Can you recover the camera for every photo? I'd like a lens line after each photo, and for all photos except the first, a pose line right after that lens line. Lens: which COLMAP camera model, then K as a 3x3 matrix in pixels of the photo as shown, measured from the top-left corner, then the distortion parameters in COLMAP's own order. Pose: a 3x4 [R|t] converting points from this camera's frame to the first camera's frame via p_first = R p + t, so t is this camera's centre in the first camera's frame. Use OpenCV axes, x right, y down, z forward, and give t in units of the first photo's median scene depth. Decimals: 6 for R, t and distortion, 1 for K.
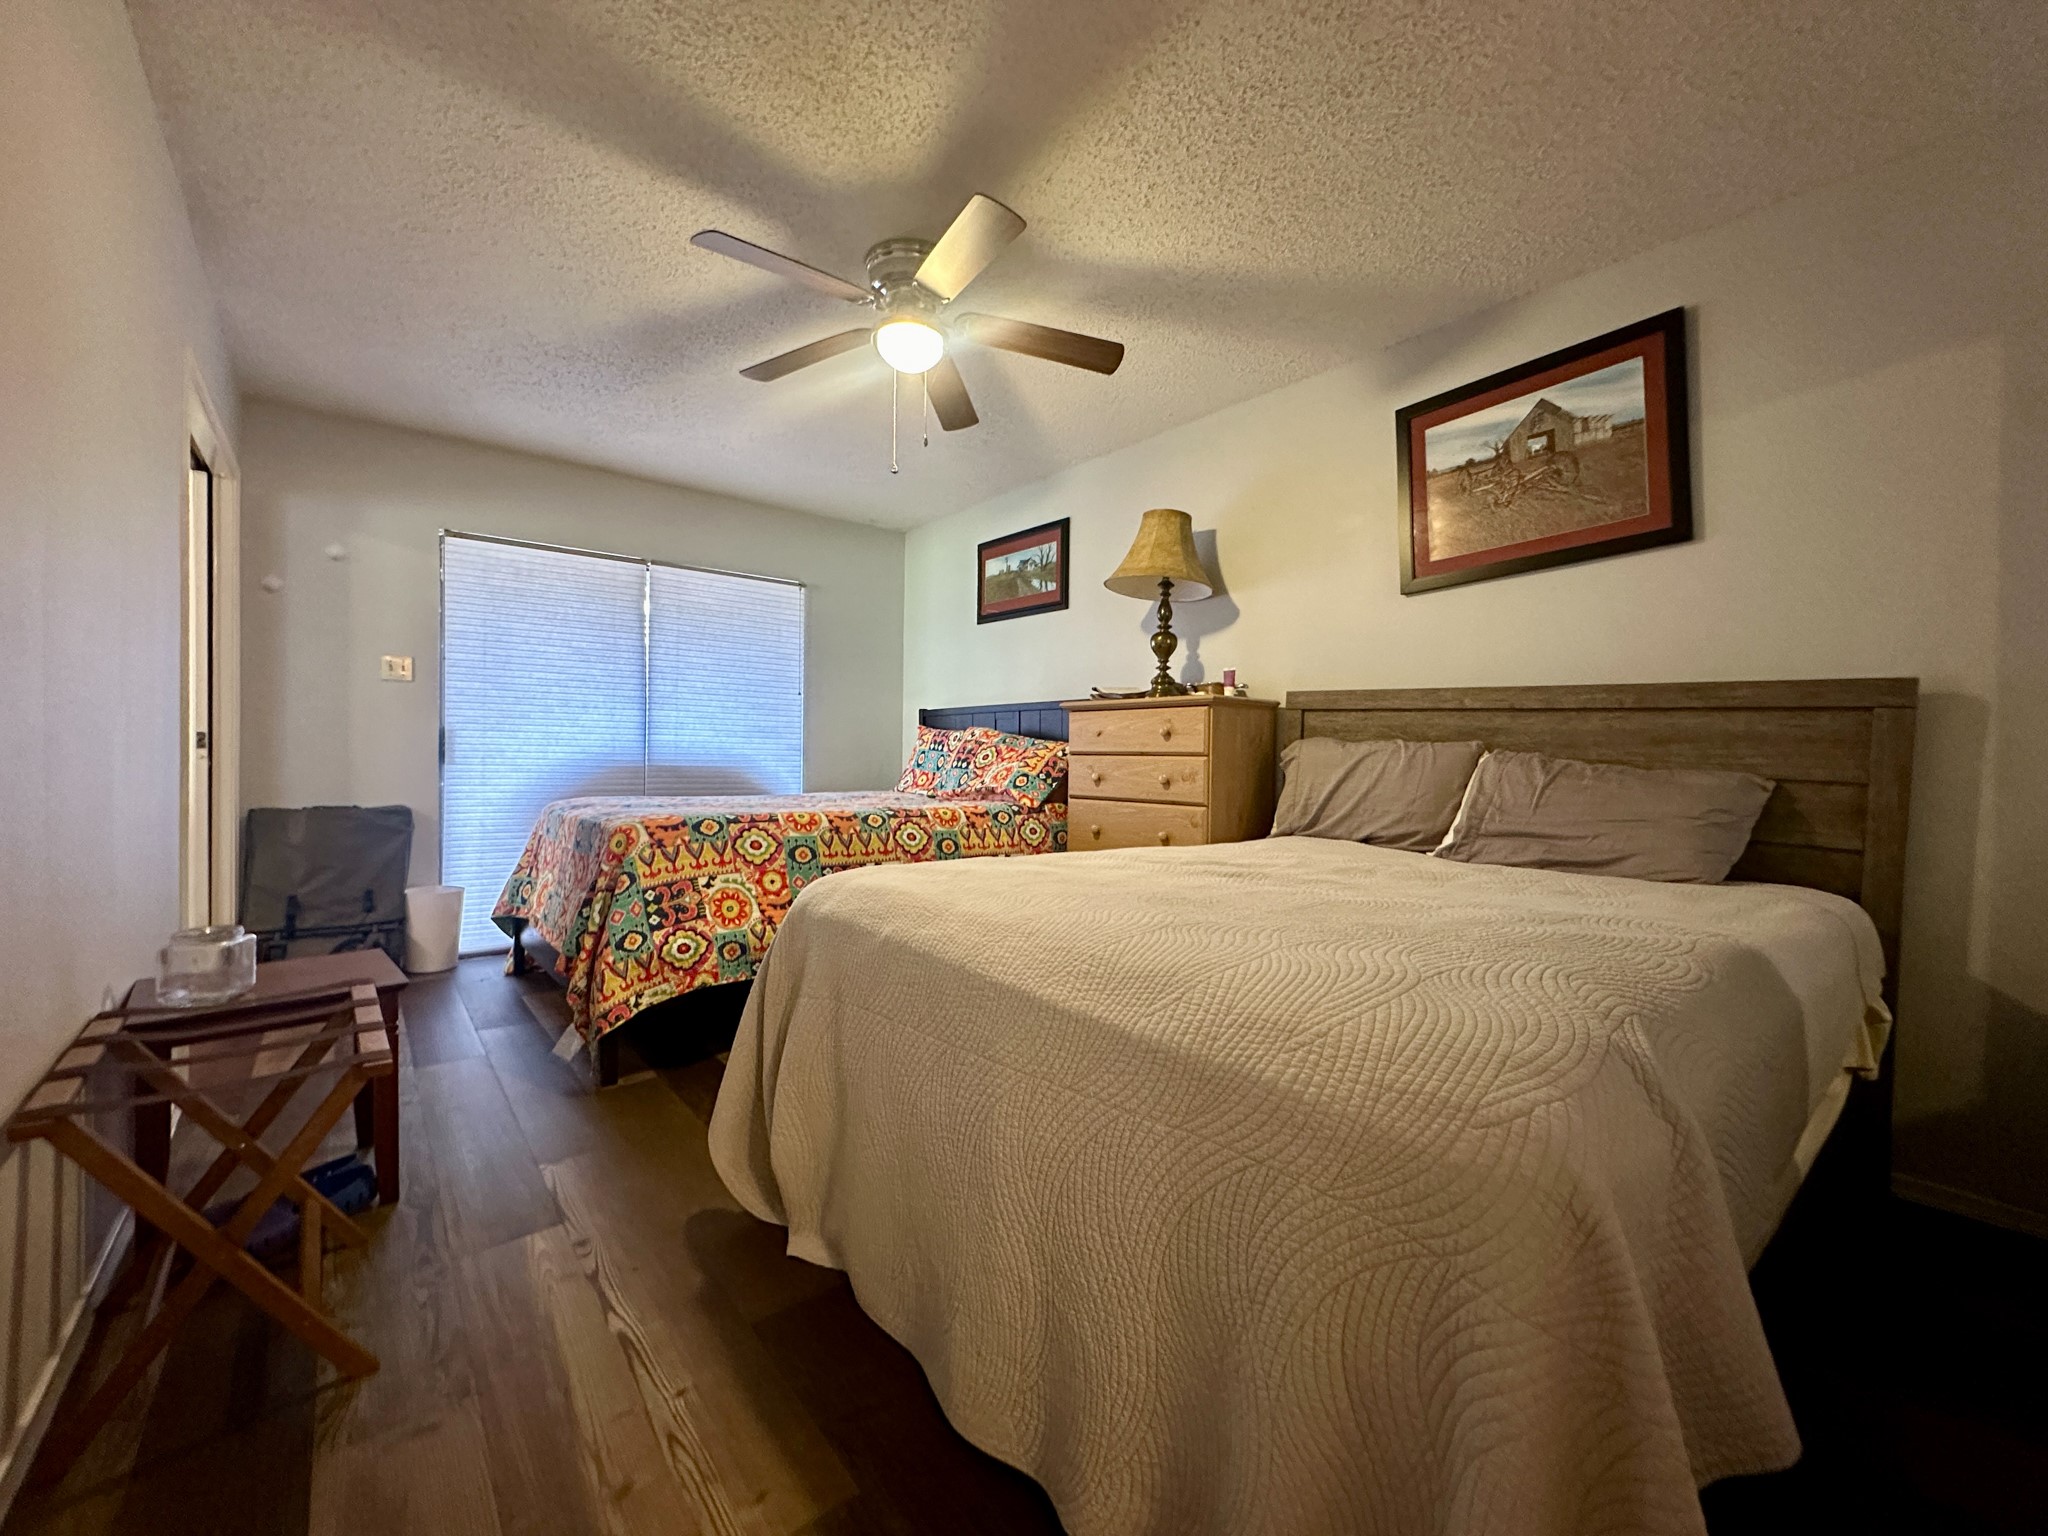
lens RADIAL K [[820.9, 0, 1029.0], [0, 820.9, 770.4], [0, 0, 1]] dist [0.001397, 0.000108]
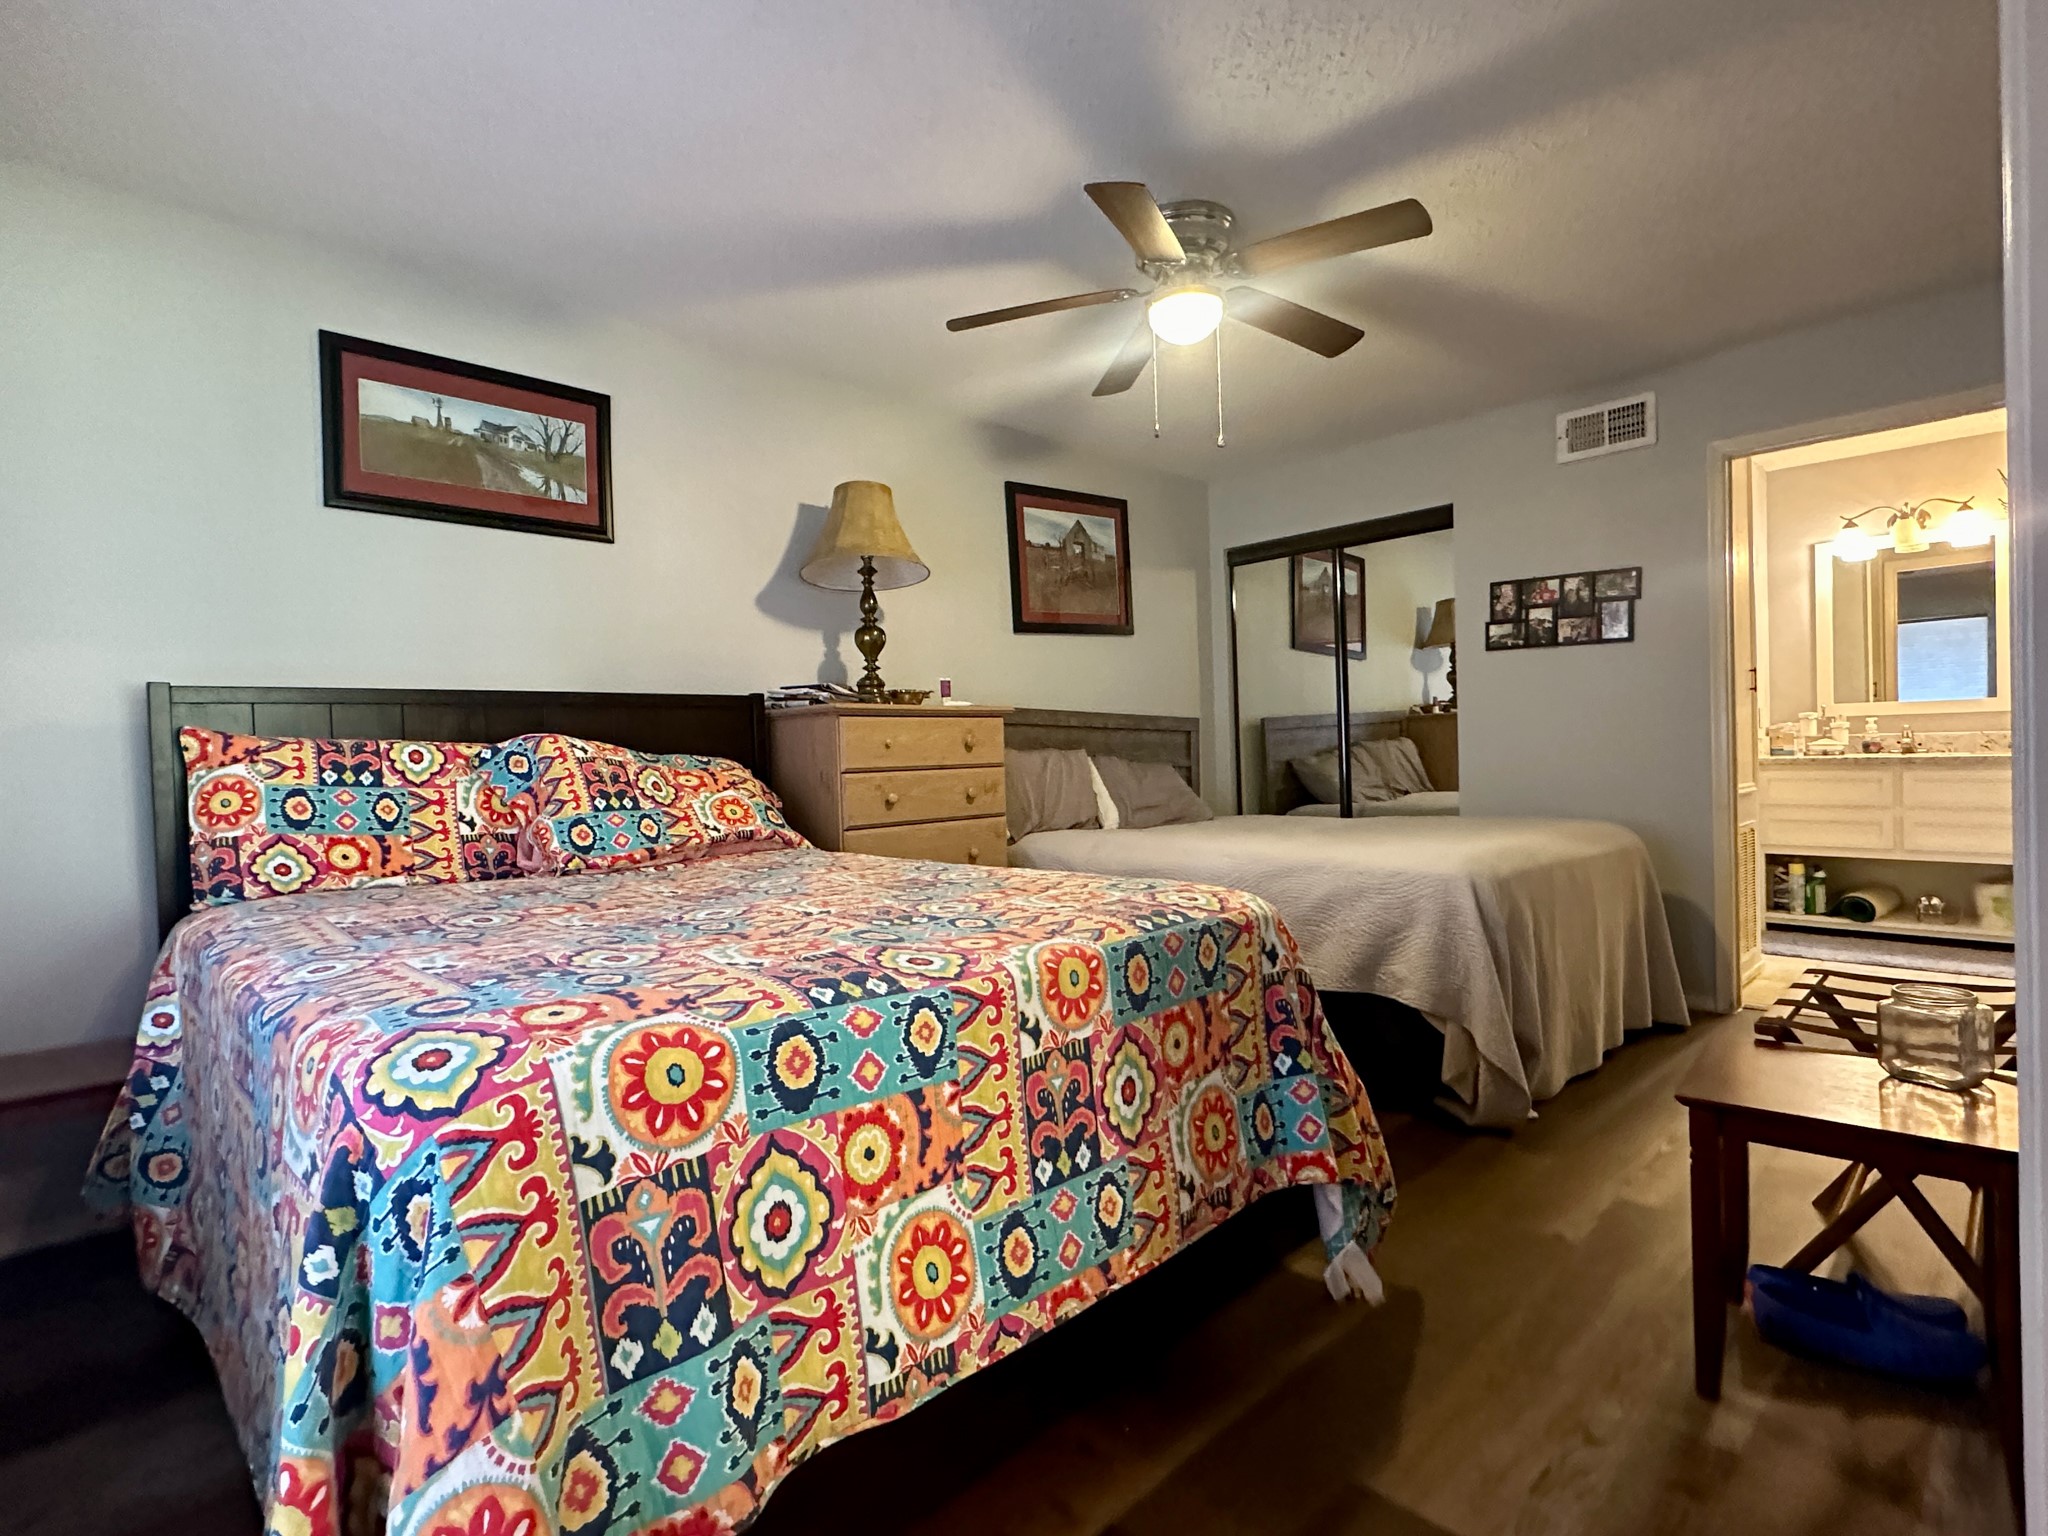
lens RADIAL K [[1020.5, 0, 1022.0], [0, 1020.5, 767.5], [0, 0, 1]] dist [0.000912, 0.000104]
pose [[-0.054698, -0.036341, 0.997841, -0.886397], [0.032518, 0.998743, 0.038157, -0.054283], [-0.997973, 0.034535, -0.053447, 0.869820]]
